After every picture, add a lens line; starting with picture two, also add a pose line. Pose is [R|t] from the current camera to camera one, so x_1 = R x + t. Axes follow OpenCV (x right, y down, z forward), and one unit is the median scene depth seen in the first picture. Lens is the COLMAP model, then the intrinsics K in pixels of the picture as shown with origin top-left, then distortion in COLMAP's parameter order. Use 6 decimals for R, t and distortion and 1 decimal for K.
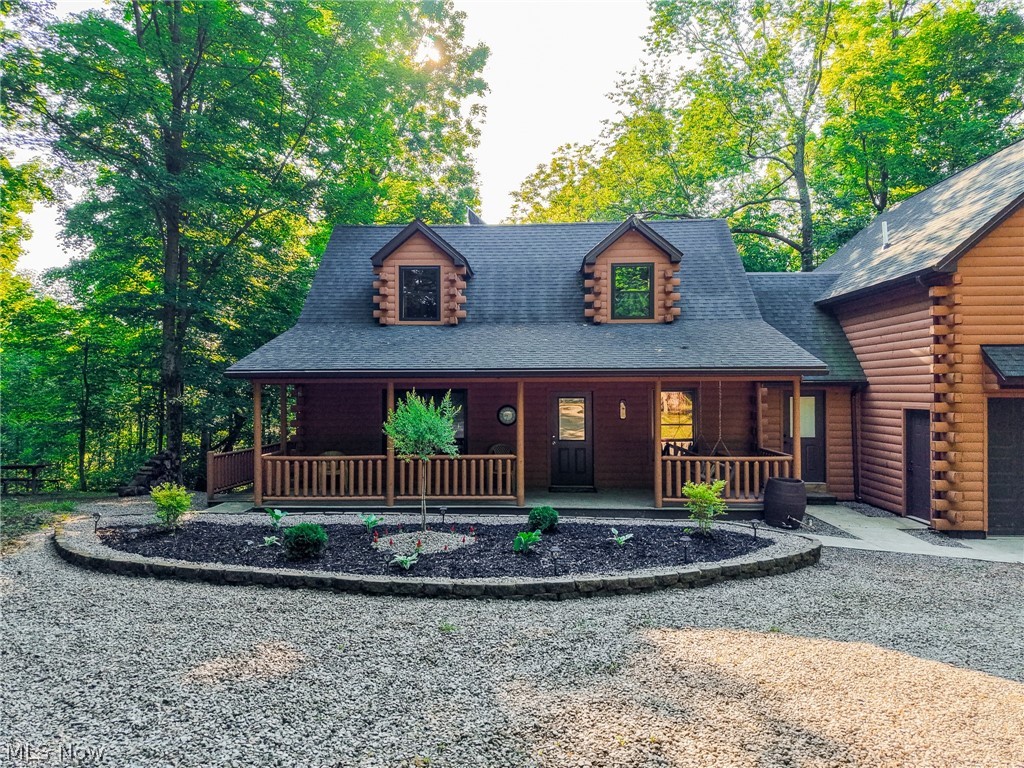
lens RADIAL K [[685.4, 0, 512.0], [0, 685.4, 384.0], [0, 0, 1]] dist [0.044544, -0.049553]
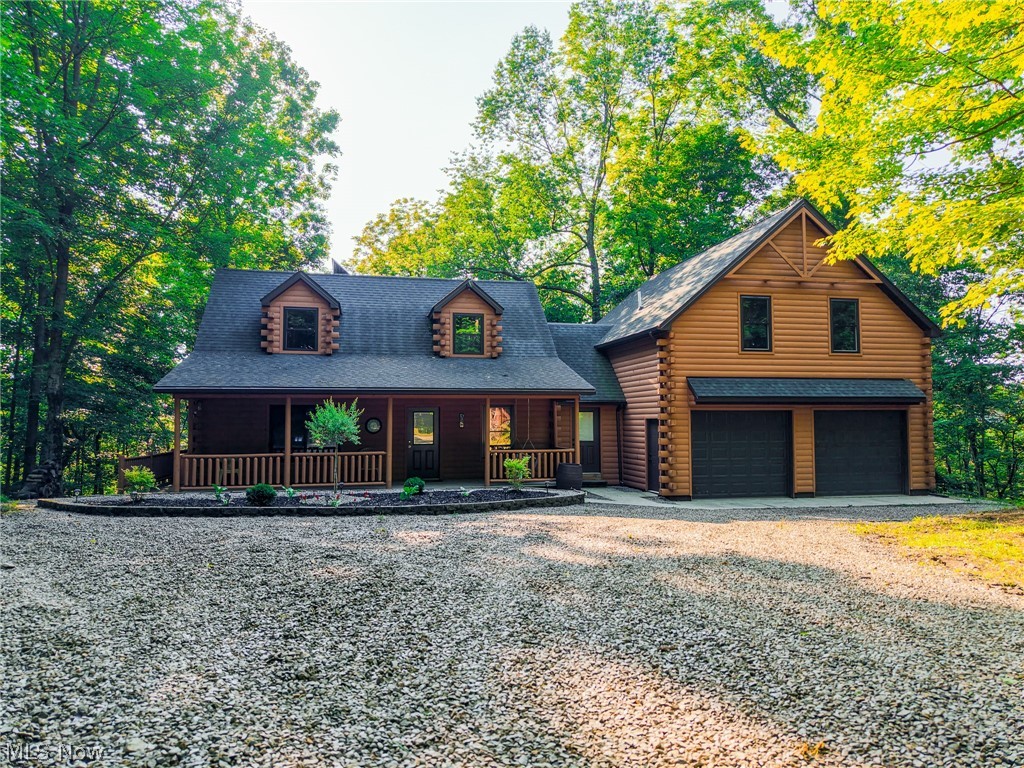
lens RADIAL K [[688.9, 0, 512.0], [0, 688.9, 384.0], [0, 0, 1]] dist [0.187642, -0.328394]
pose [[0.966928, 0.015020, 0.254608, -0.084956], [-0.002718, 0.998815, -0.048599, 0.029290], [-0.255036, 0.046300, 0.965822, -0.328613]]
